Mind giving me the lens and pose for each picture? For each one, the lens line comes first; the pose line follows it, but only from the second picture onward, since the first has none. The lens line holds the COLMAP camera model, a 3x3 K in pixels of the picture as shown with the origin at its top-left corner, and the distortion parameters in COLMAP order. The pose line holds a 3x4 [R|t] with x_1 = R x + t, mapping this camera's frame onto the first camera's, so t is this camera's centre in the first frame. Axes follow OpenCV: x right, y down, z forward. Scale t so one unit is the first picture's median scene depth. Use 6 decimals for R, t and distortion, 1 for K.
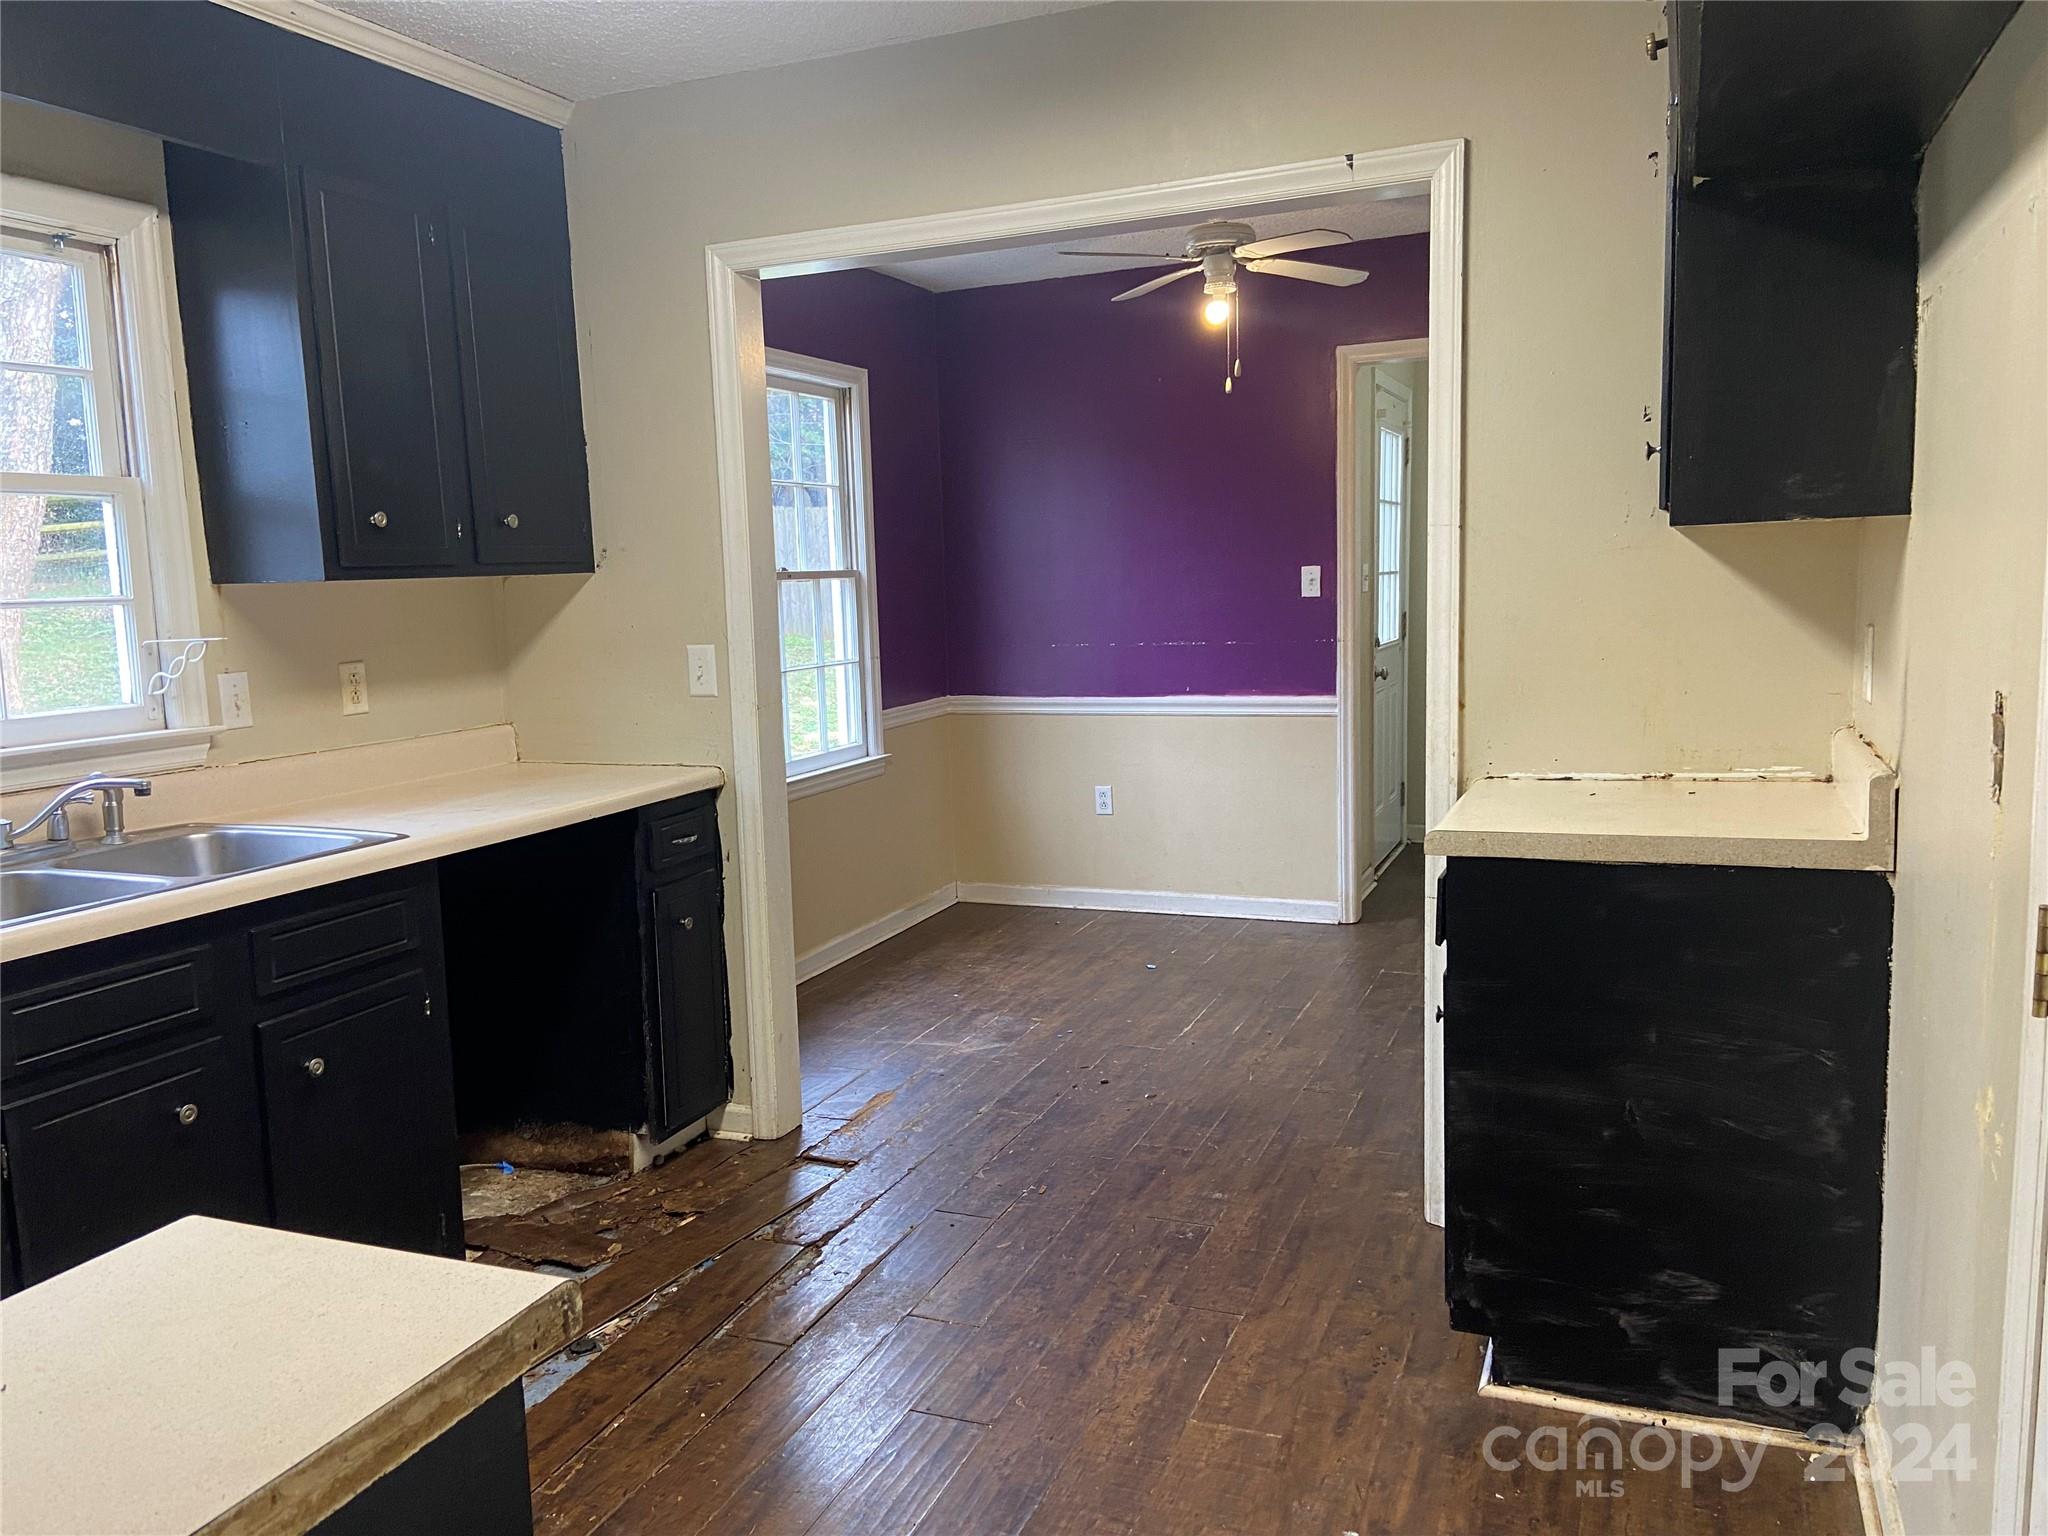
lens RADIAL K [[1557.8, 0, 1017.0], [0, 1557.8, 745.8], [0, 0, 1]] dist [0.063767, 0.001466]
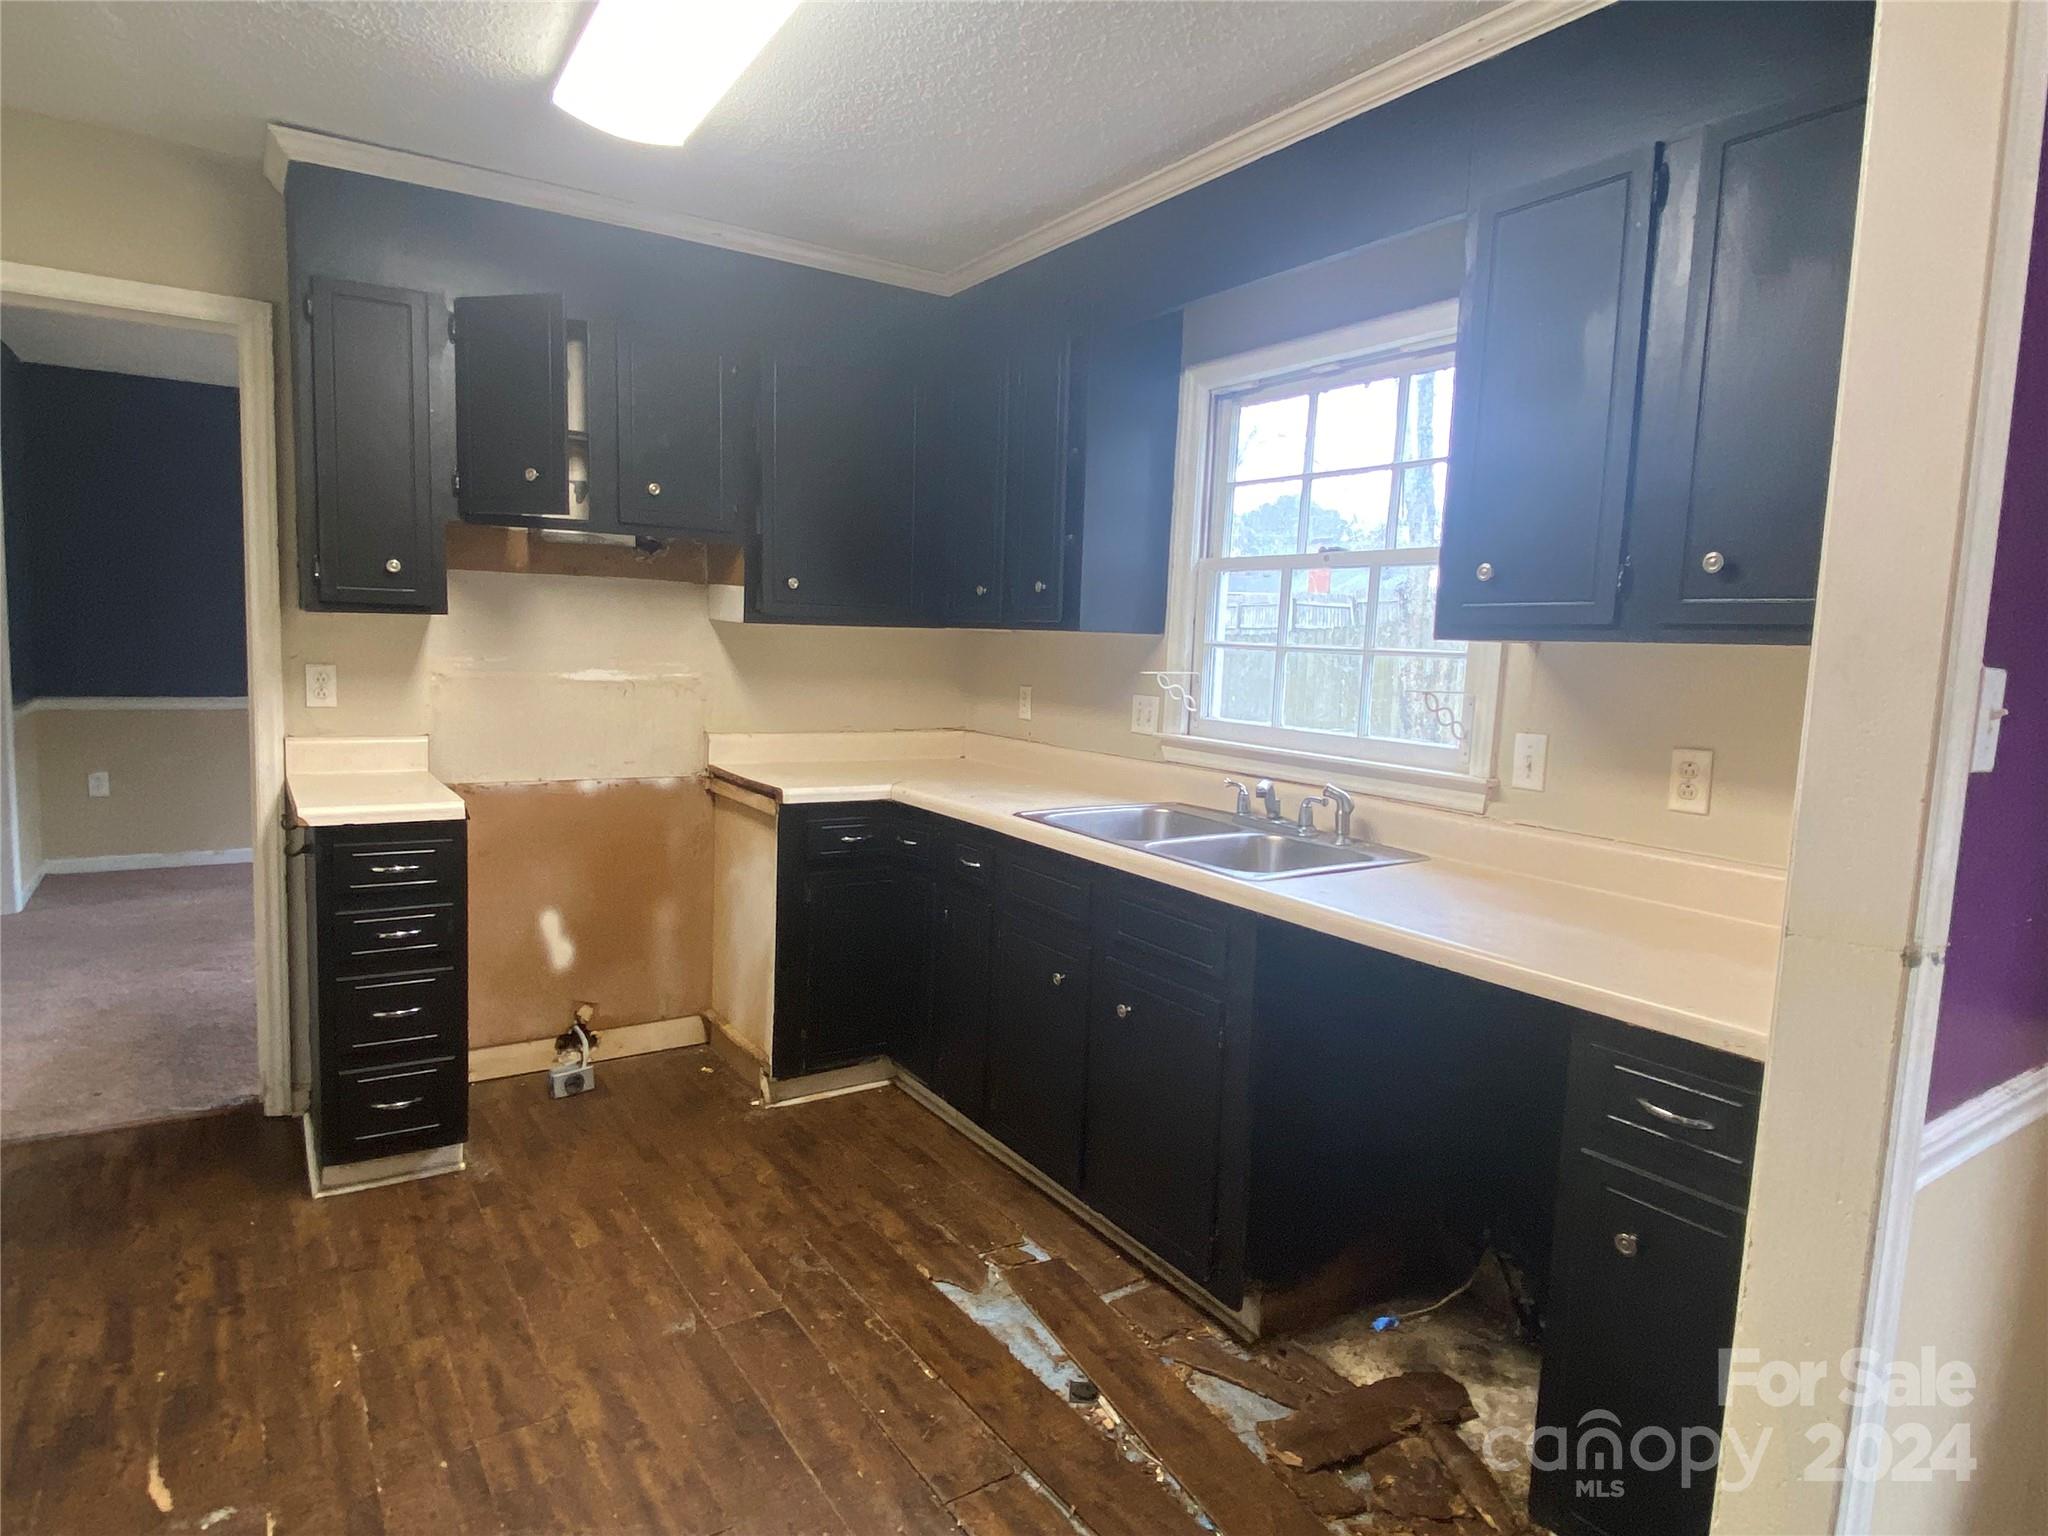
lens RADIAL K [[1142.1, 0, 1023.4], [0, 1142.1, 759.8], [0, 0, 1]] dist [0.004159, 0.001060]
pose [[-0.547298, 0.088178, -0.832279, 0.403058], [-0.126779, 0.974224, 0.186586, -0.178932], [0.827280, 0.207634, -0.522012, 1.614194]]
